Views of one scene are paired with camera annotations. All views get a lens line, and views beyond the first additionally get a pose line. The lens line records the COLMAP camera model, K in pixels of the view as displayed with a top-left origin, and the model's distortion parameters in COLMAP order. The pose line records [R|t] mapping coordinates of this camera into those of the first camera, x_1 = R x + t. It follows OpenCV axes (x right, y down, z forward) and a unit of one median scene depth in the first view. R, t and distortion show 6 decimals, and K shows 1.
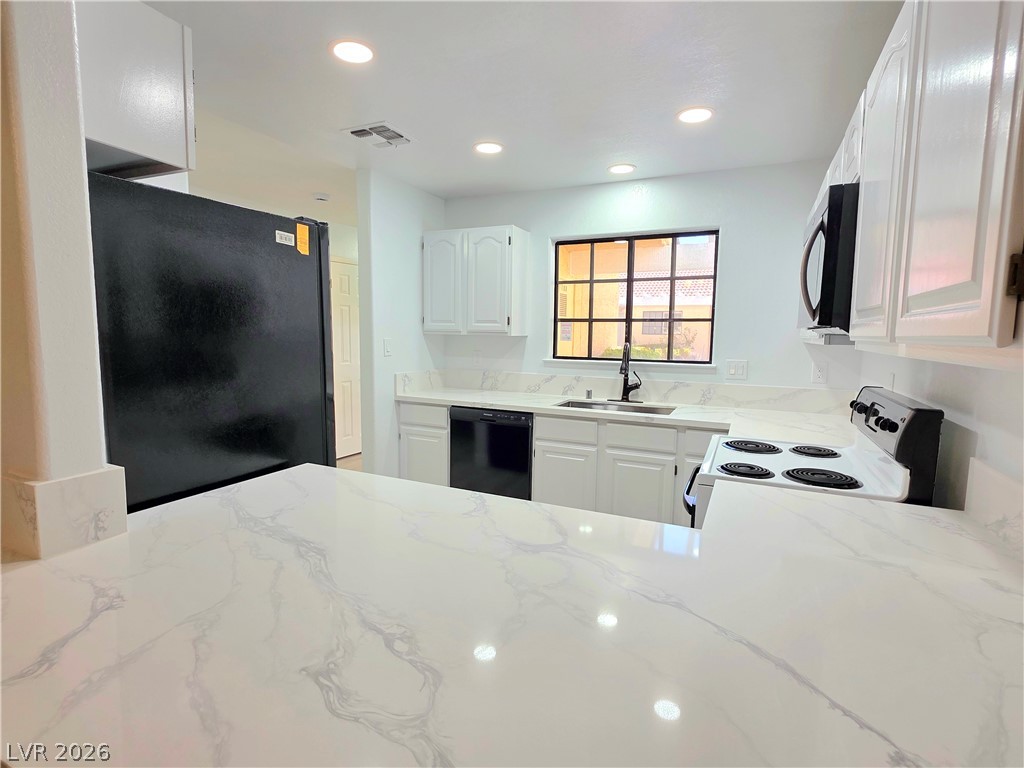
lens RADIAL K [[512.9, 0, 514.7], [0, 512.9, 383.2], [0, 0, 1]] dist [0.003531, 0.000775]
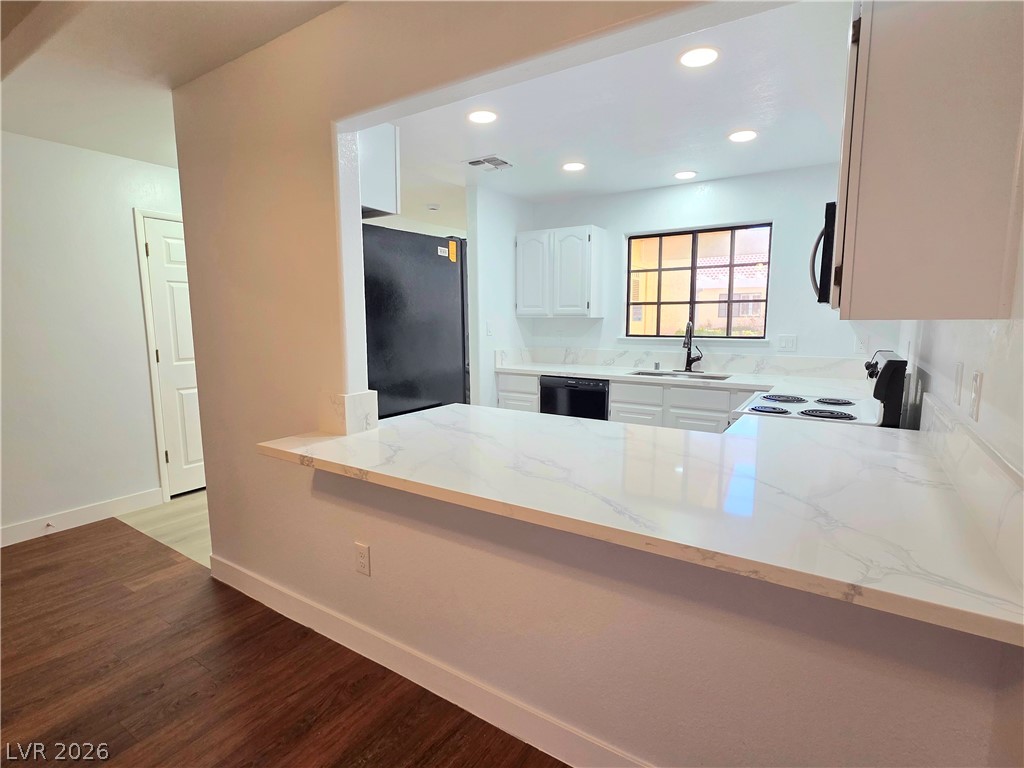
lens RADIAL K [[512.9, 0, 510.5], [0, 512.9, 383.2], [0, 0, 1]] dist [0.003531, 0.000775]
pose [[0.989248, 0.002138, -0.146232, -0.017731], [0.001648, 0.999667, 0.025761, 0.033733], [0.146238, -0.025725, 0.988915, -0.246319]]
